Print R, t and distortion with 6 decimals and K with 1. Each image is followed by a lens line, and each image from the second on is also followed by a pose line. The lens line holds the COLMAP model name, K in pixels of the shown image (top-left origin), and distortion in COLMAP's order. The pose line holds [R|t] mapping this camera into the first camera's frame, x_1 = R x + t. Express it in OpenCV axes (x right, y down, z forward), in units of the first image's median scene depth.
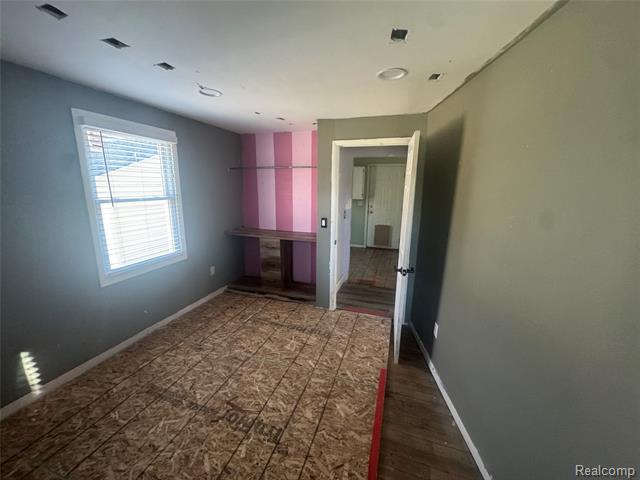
lens RADIAL K [[255.4, 0, 320.1], [0, 255.4, 238.8], [0, 0, 1]] dist [-0.000898, -0.000175]
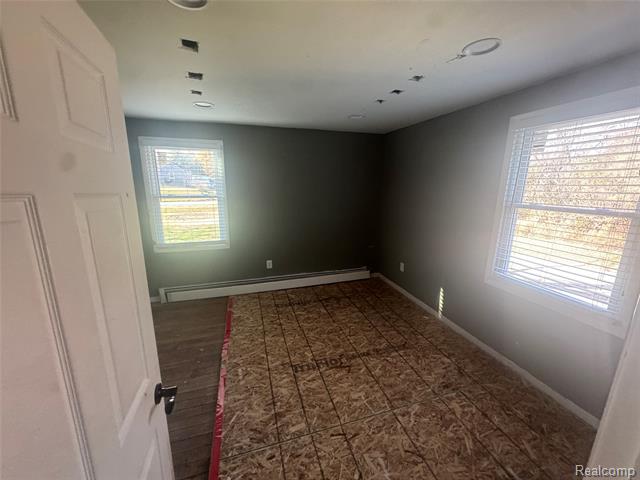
lens RADIAL K [[255.4, 0, 319.8], [0, 255.4, 240.7], [0, 0, 1]] dist [-0.000898, -0.000175]
pose [[-0.824679, 0.108086, -0.555178, 0.344319], [-0.131313, 0.918162, 0.373811, -0.322740], [0.550147, 0.381176, -0.742996, 1.531863]]
